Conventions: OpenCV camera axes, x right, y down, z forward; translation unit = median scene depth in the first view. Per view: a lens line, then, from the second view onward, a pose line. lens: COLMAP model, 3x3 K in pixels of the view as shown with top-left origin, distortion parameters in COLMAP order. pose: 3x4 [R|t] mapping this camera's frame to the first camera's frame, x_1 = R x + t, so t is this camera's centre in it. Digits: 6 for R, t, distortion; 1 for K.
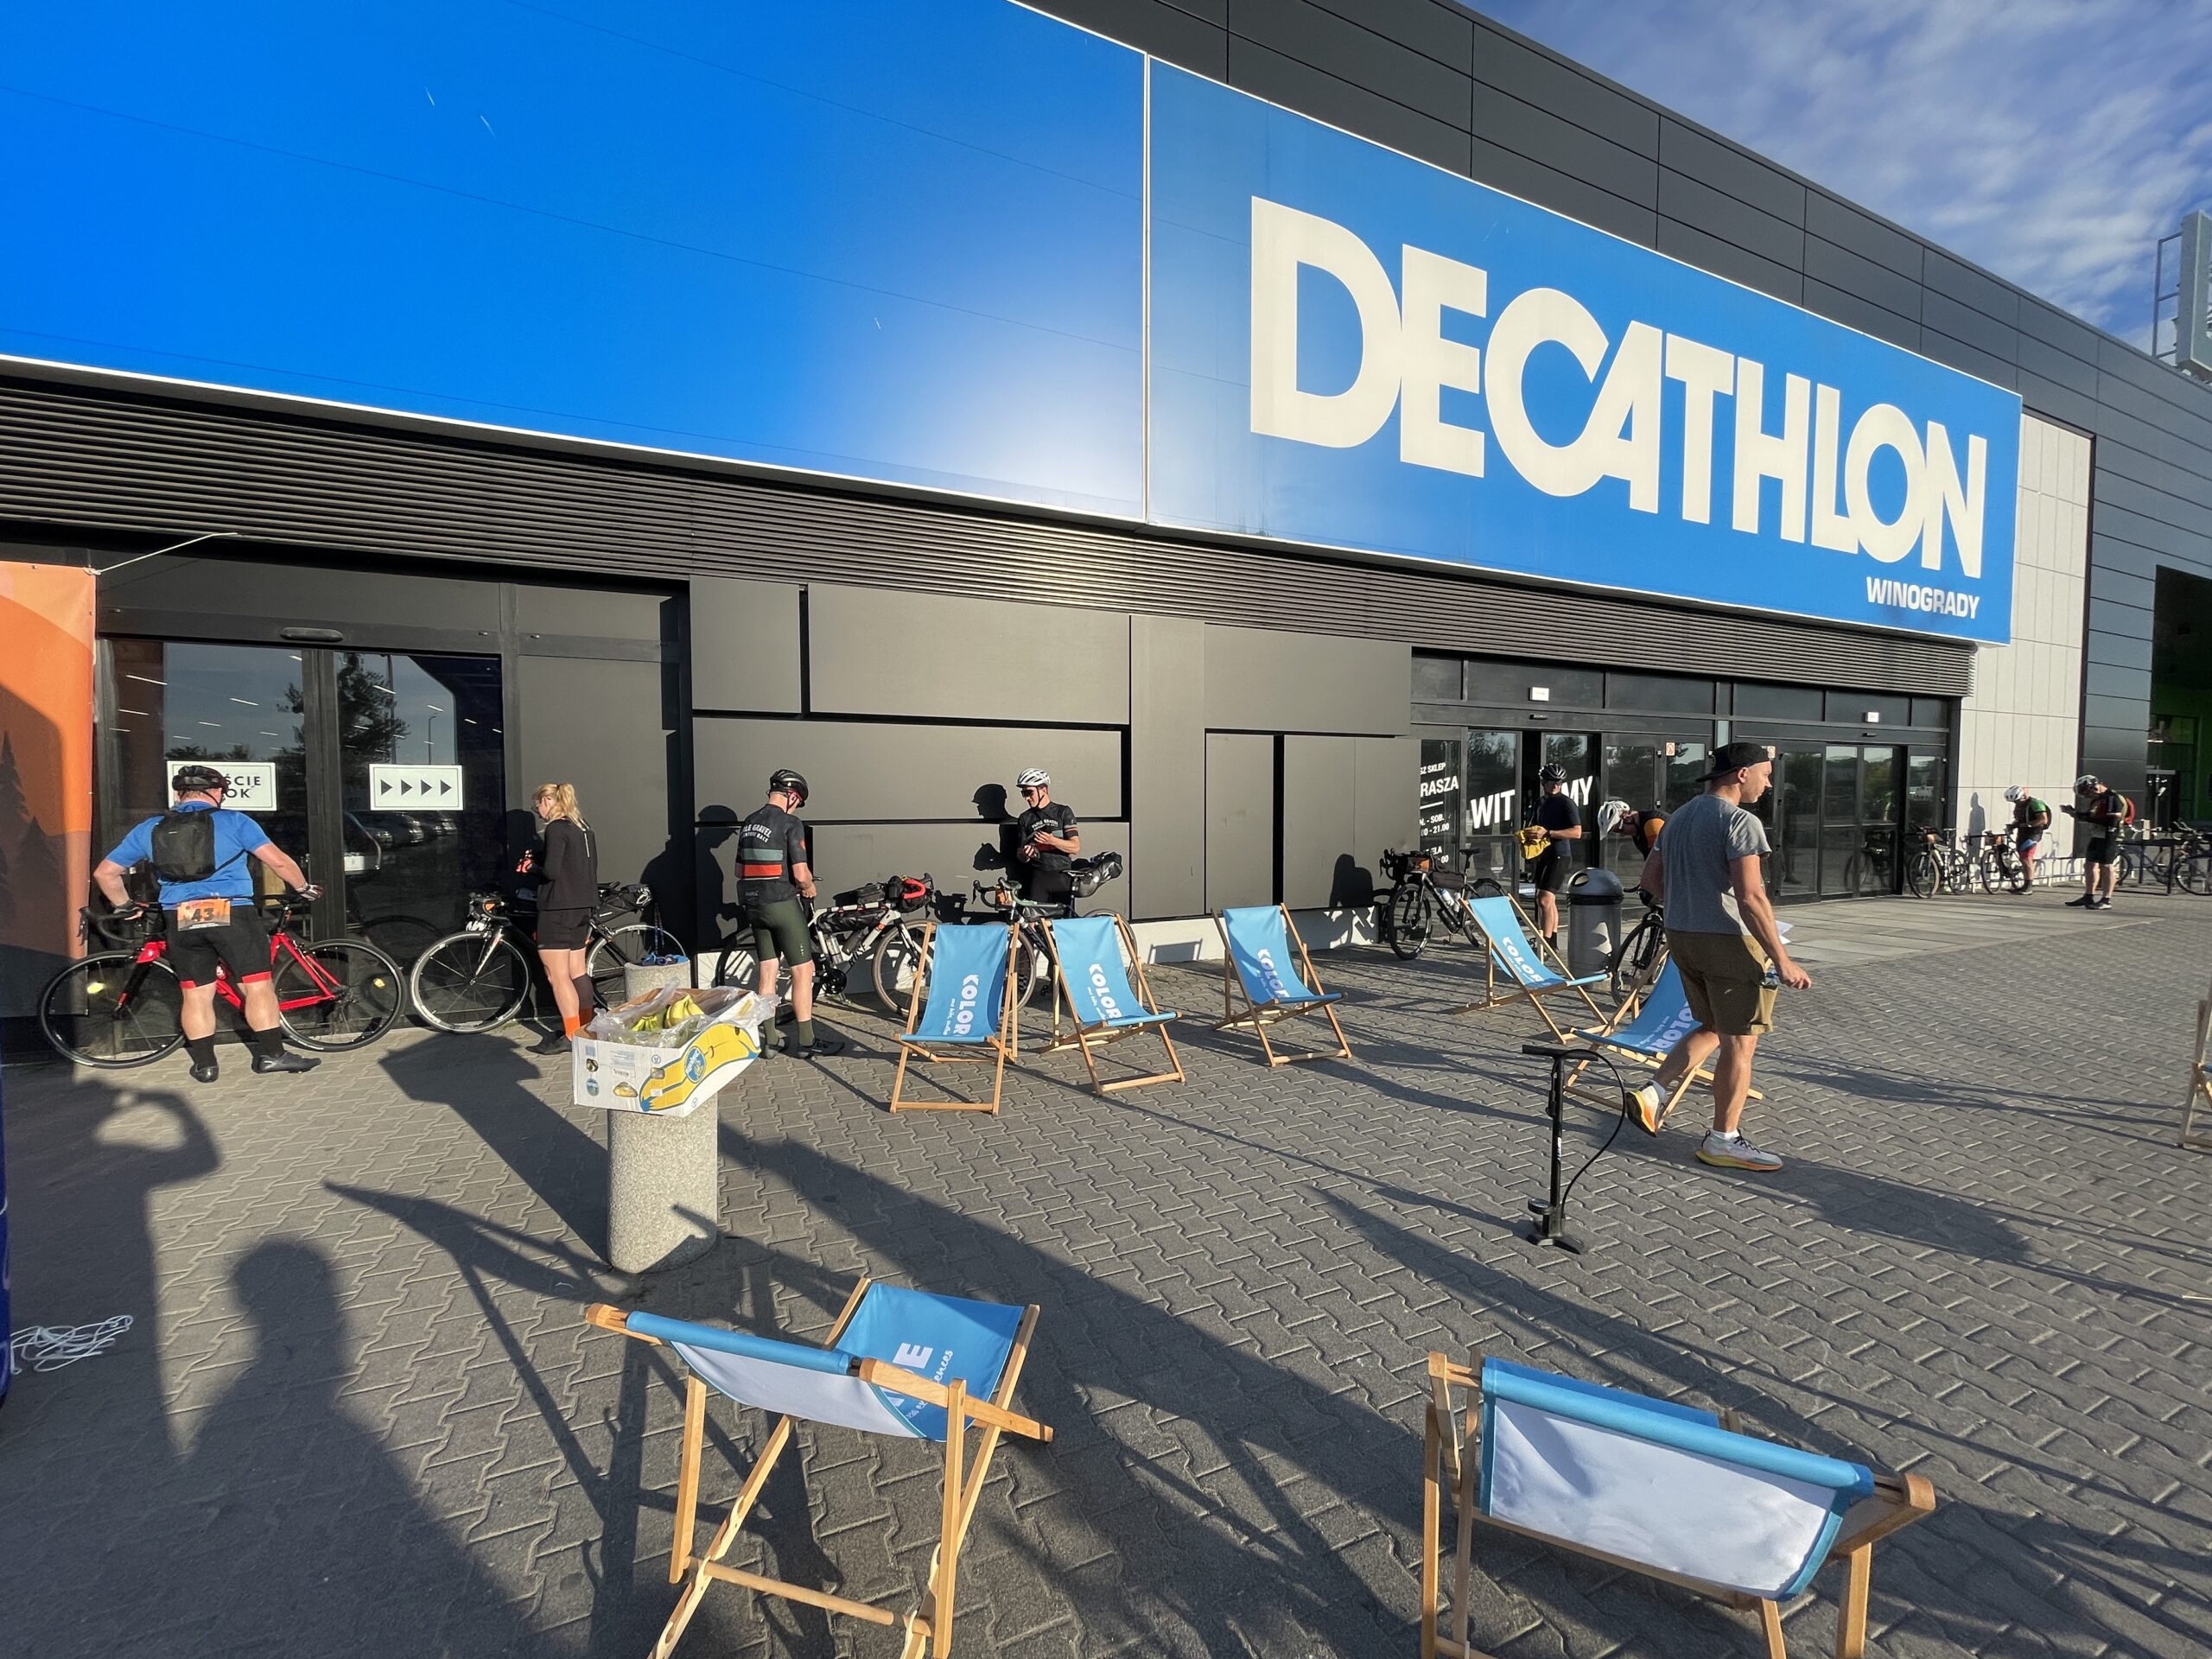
lens RADIAL K [[886.0, 0, 1092.6], [0, 886.0, 834.5], [0, 0, 1]] dist [0.000481, -0.000105]
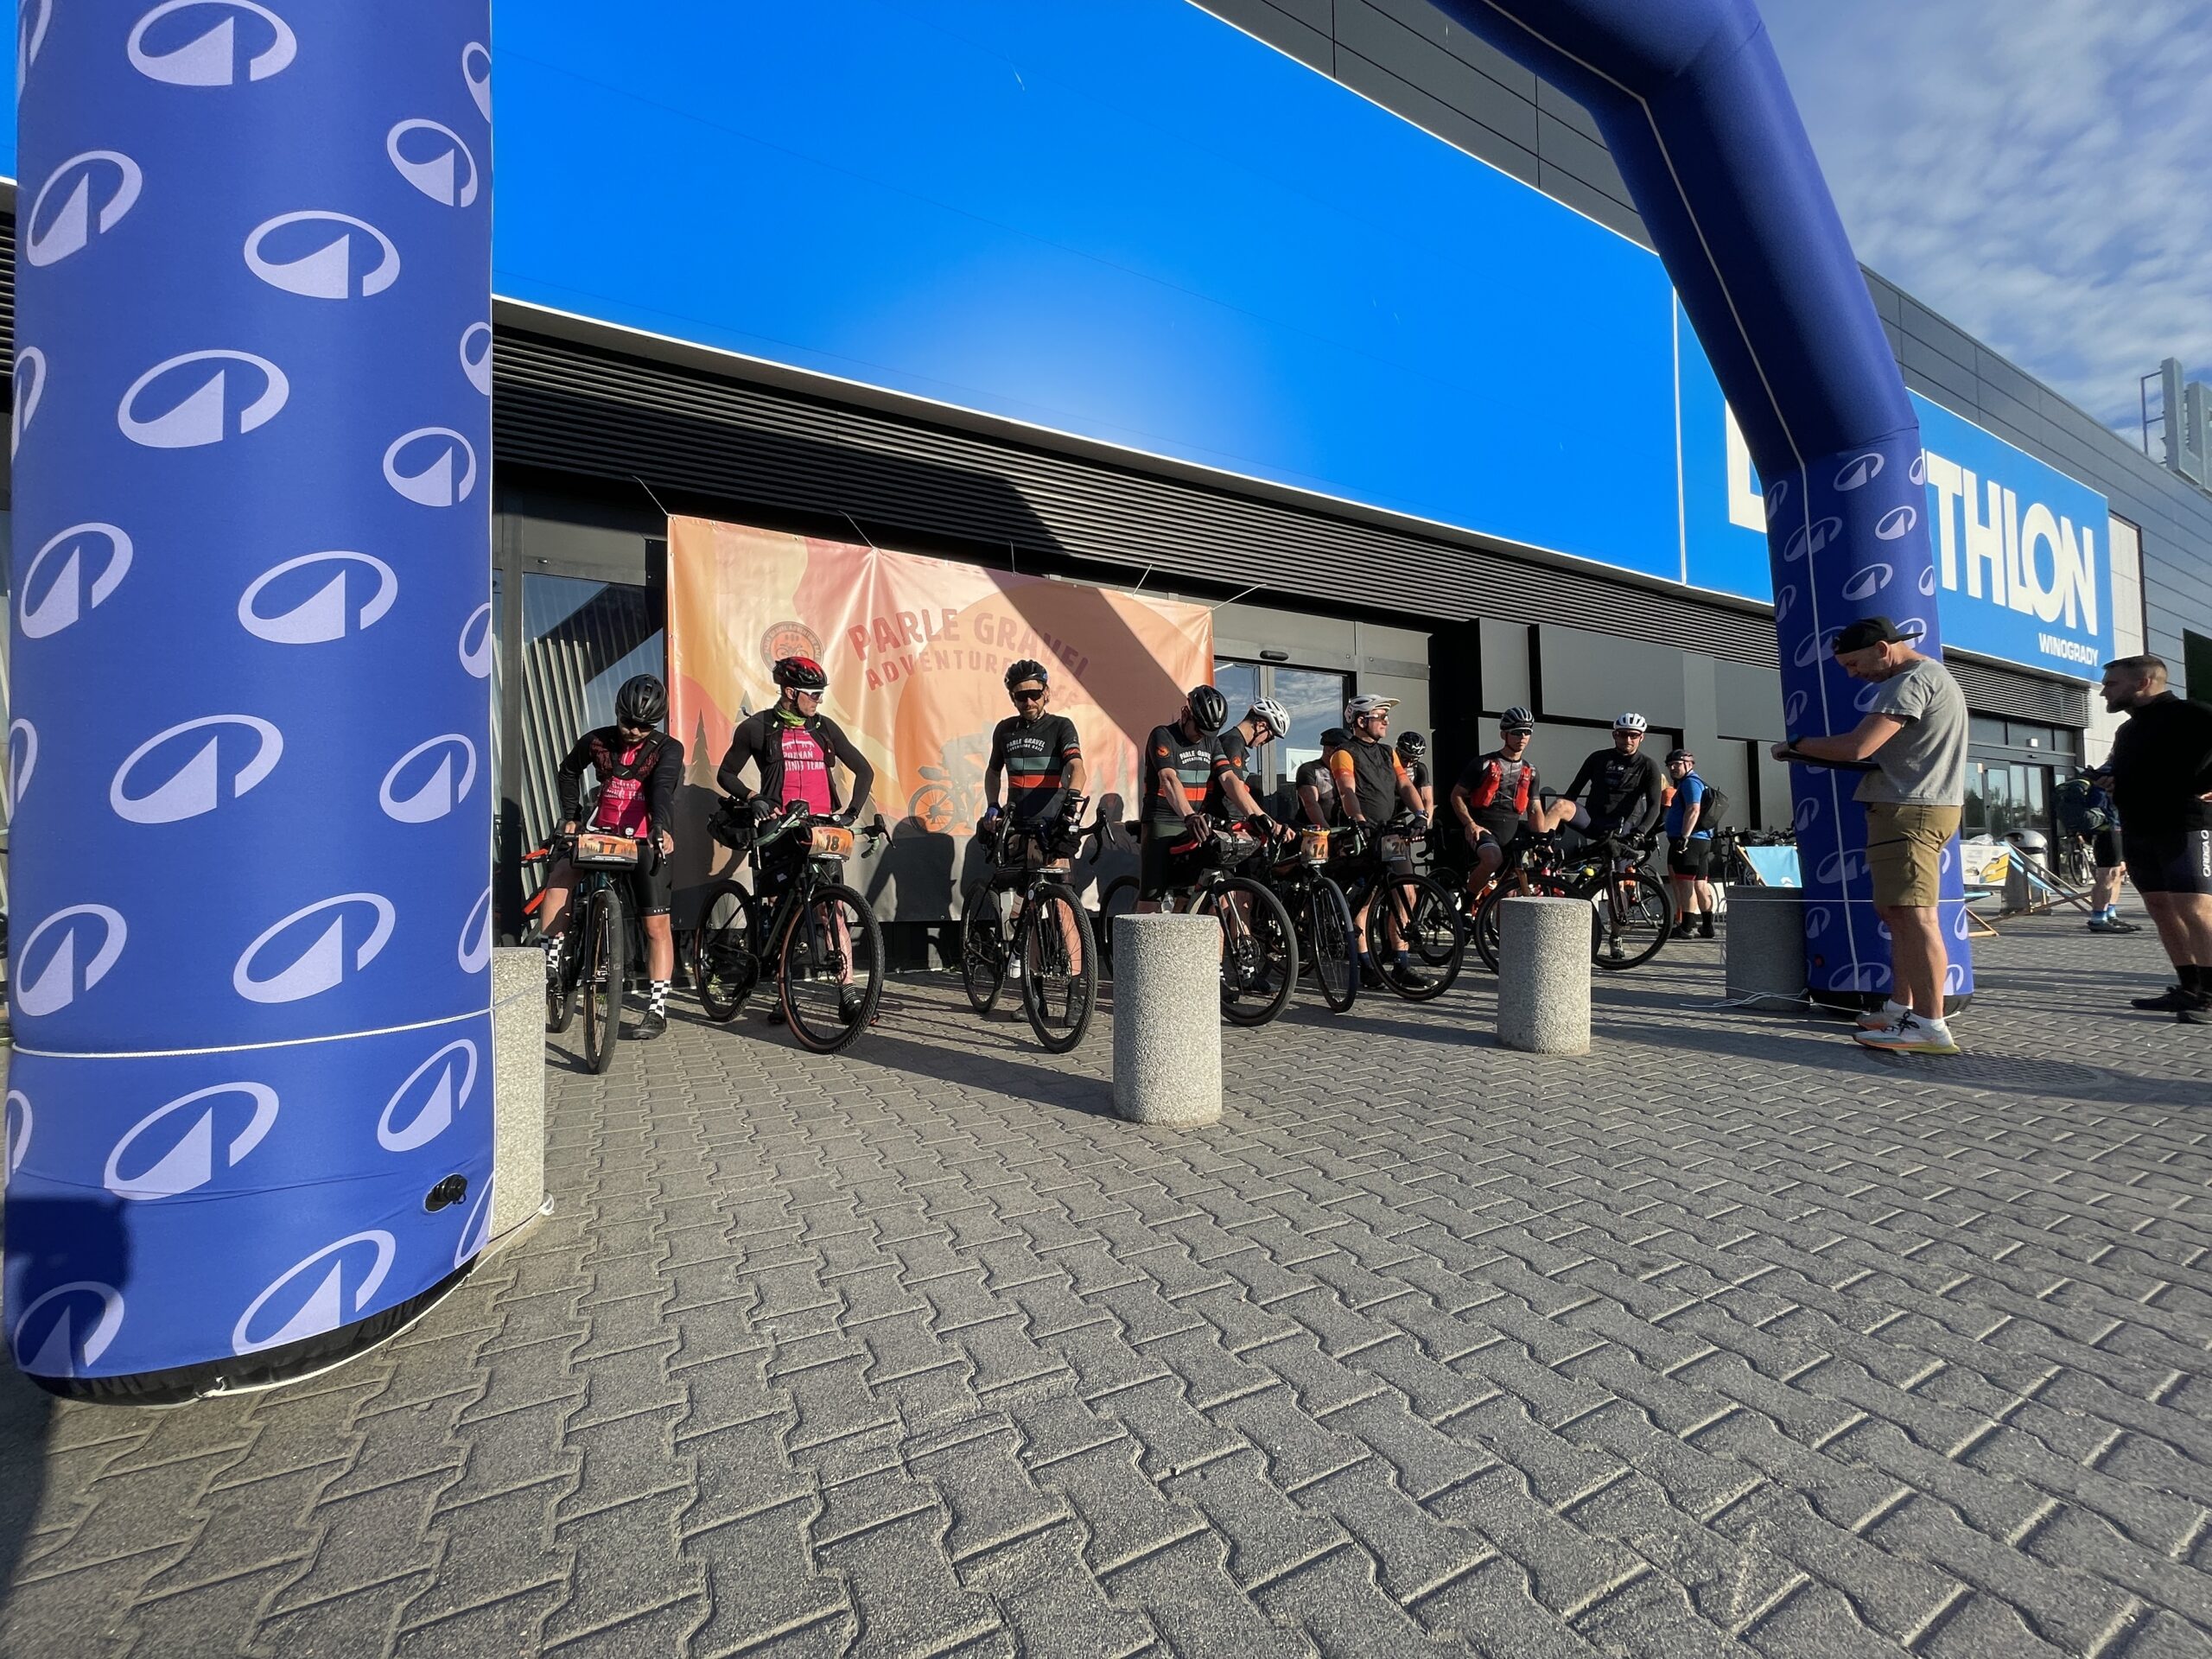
lens RADIAL K [[894.0, 0, 1097.9], [0, 894.0, 836.5], [0, 0, 1]] dist [0.006417, -0.005348]
pose [[0.997439, -0.011777, 0.070547, -0.615757], [0.016767, 0.997367, -0.070558, 0.077613], [-0.069530, 0.071560, 0.995010, -0.187709]]
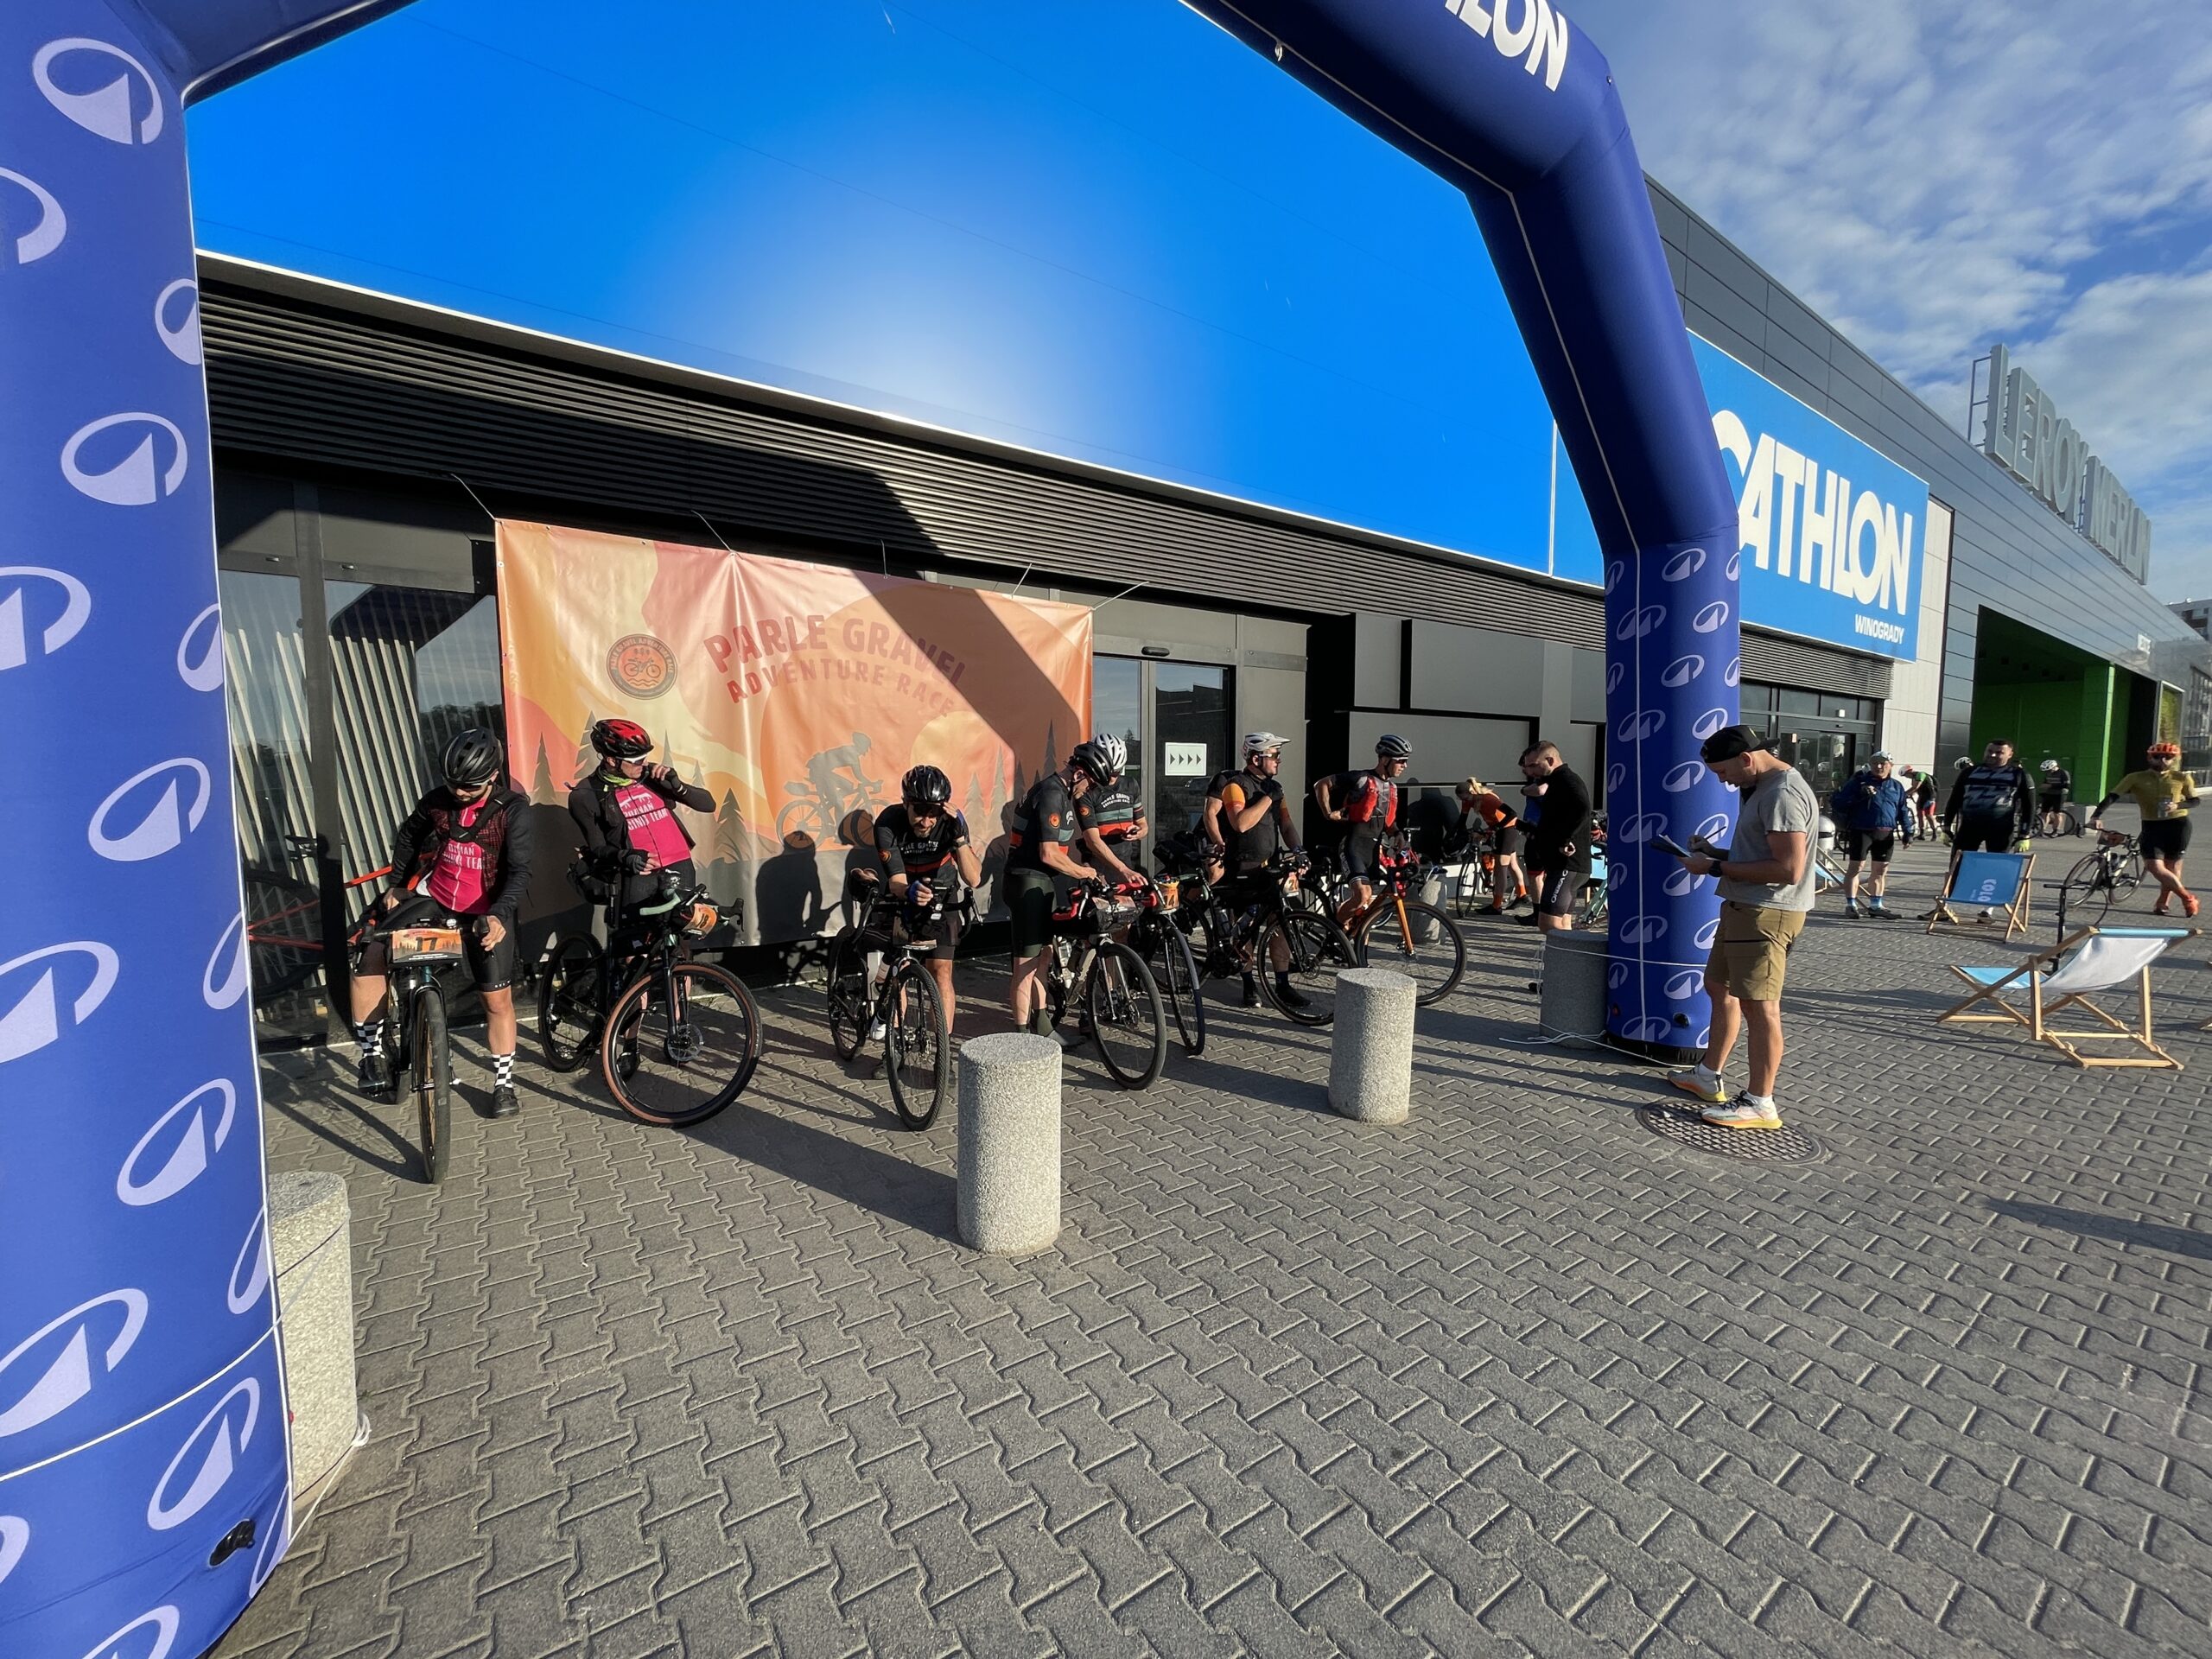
lens RADIAL K [[893.2, 0, 1099.0], [0, 893.2, 837.3], [0, 0, 1]] dist [0.002261, -0.002810]
pose [[0.983037, -0.010560, 0.183102, -0.600490], [0.004573, 0.999442, 0.033093, 0.012133], [-0.183350, -0.031695, 0.982537, -0.195096]]
